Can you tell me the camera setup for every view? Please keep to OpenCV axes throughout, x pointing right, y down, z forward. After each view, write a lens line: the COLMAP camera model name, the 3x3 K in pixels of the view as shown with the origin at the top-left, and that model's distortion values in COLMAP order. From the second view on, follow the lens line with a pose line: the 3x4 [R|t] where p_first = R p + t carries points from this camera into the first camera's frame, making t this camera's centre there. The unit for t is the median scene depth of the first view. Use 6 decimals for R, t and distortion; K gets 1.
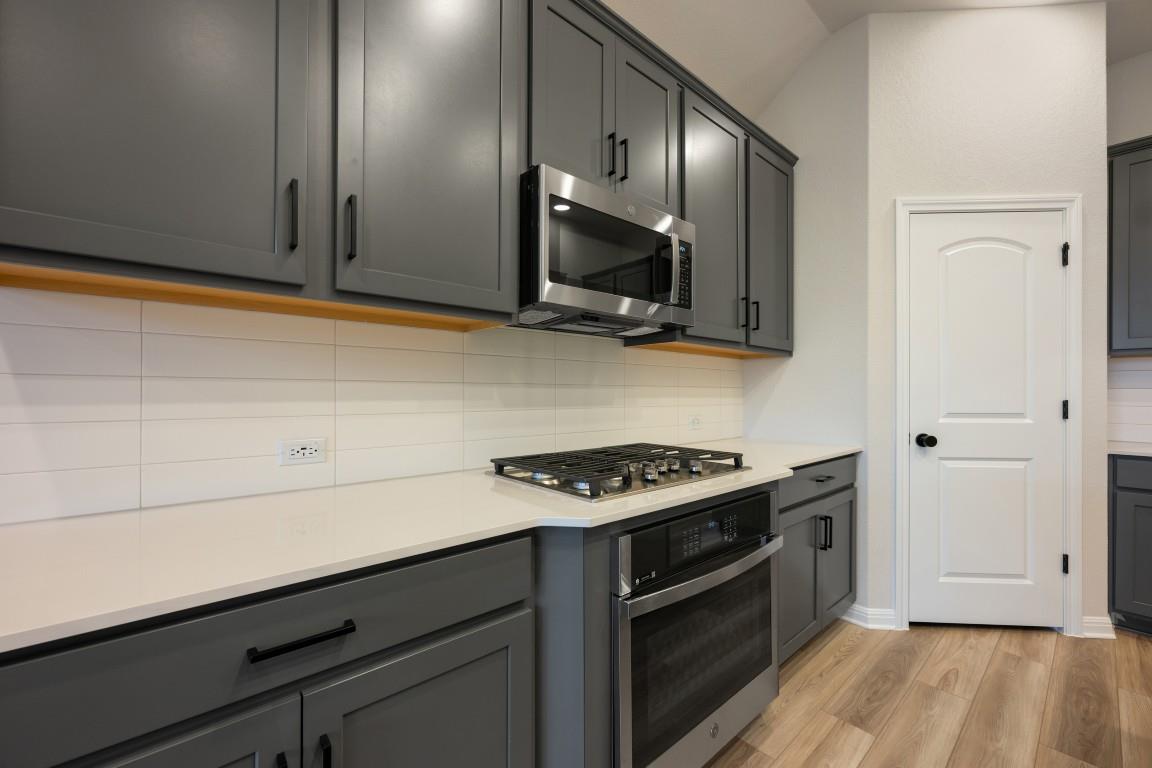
lens RADIAL K [[455.5, 0, 577.1], [0, 455.5, 390.9], [0, 0, 1]] dist [-0.001445, 0.000374]
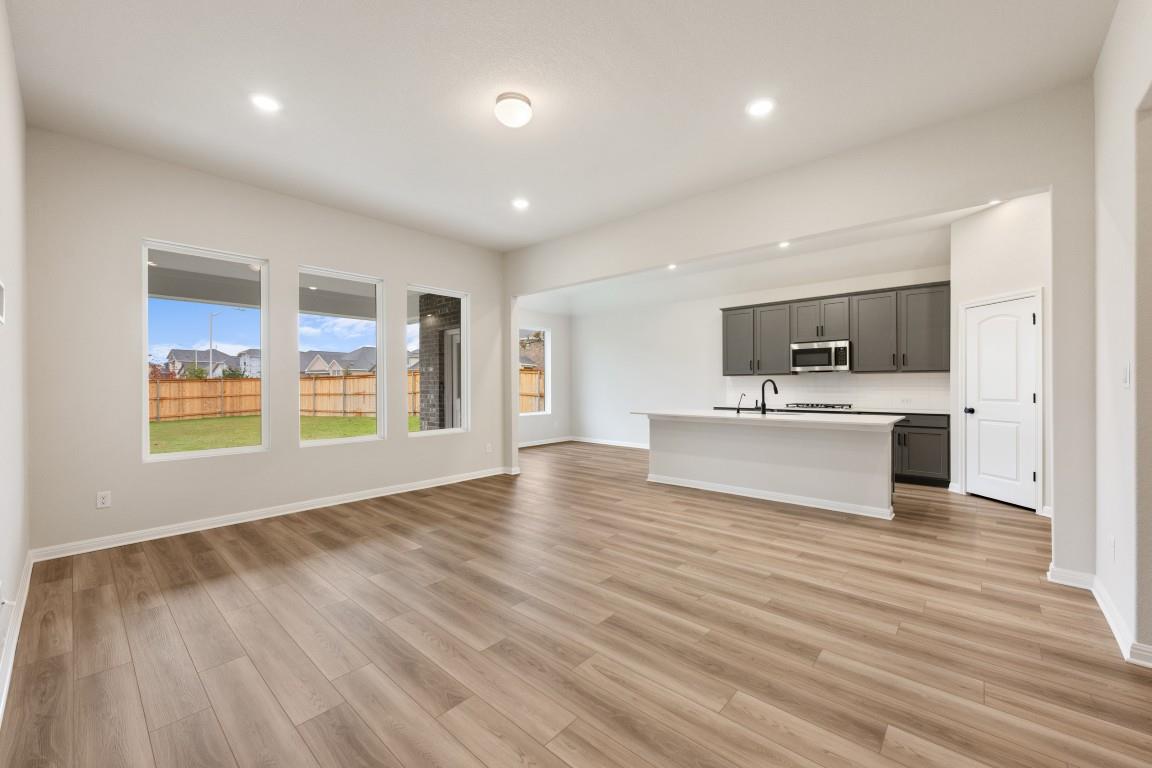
lens RADIAL K [[453.9, 0, 573.9], [0, 453.9, 390.2], [0, 0, 1]] dist [-0.000803, 0.000028]
pose [[0.118457, 0.006754, -0.992936, 3.013716], [0.008109, 0.999937, 0.007769, -0.026298], [0.992926, -0.008972, 0.118395, -1.303646]]
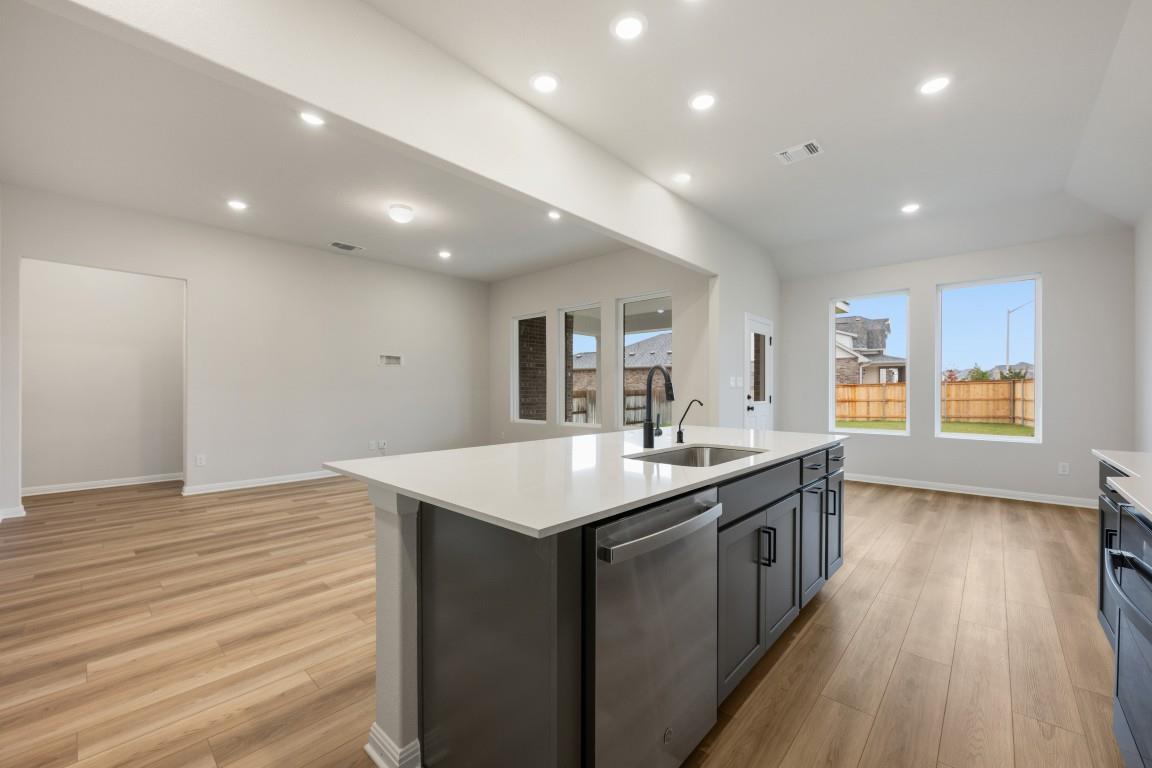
lens RADIAL K [[453.9, 0, 573.9], [0, 453.9, 390.2], [0, 0, 1]] dist [-0.000803, 0.000028]
pose [[-0.993934, -0.006179, -0.109806, 0.929358], [-0.005745, 0.999974, -0.004270, 0.005842], [0.109830, -0.003614, -0.993944, 1.095726]]
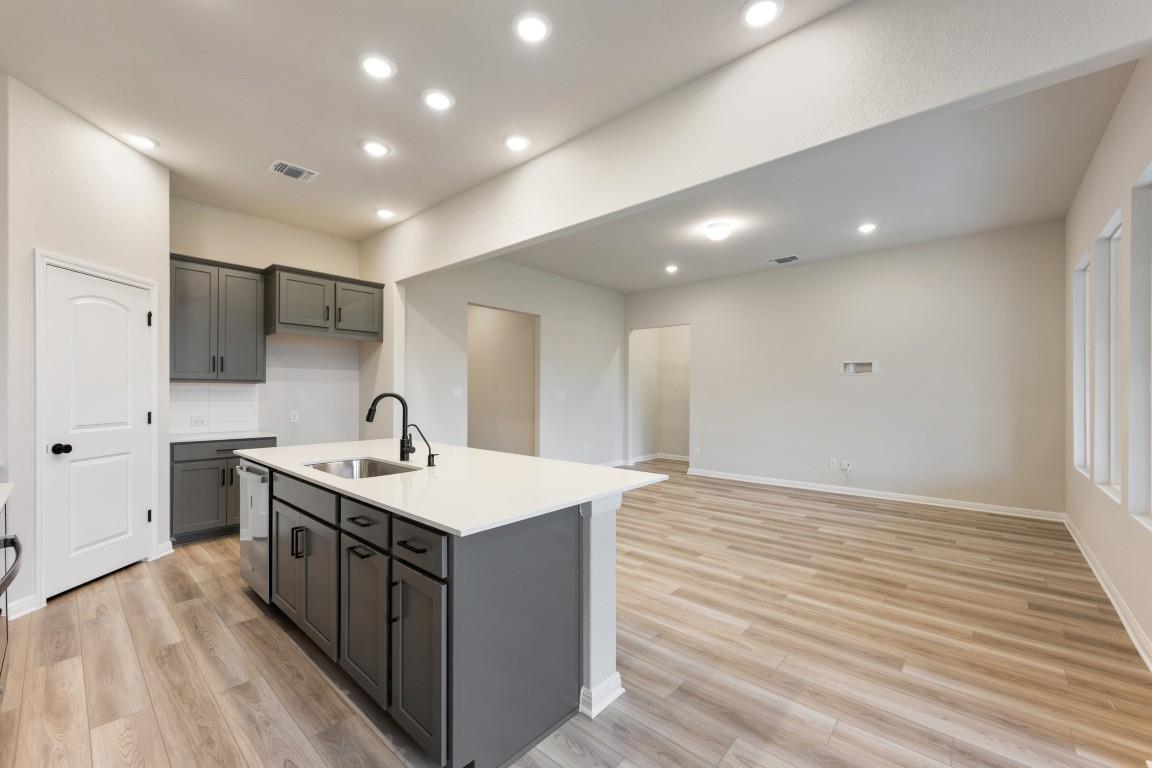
lens RADIAL K [[461.8, 0, 576.0], [0, 461.8, 392.9], [0, 0, 1]] dist [-0.000619, 0.000131]
pose [[-0.126733, -0.006309, 0.991917, -0.751843], [-0.006991, 0.999961, 0.005467, -0.069186], [-0.991912, -0.006242, -0.126772, -0.278397]]
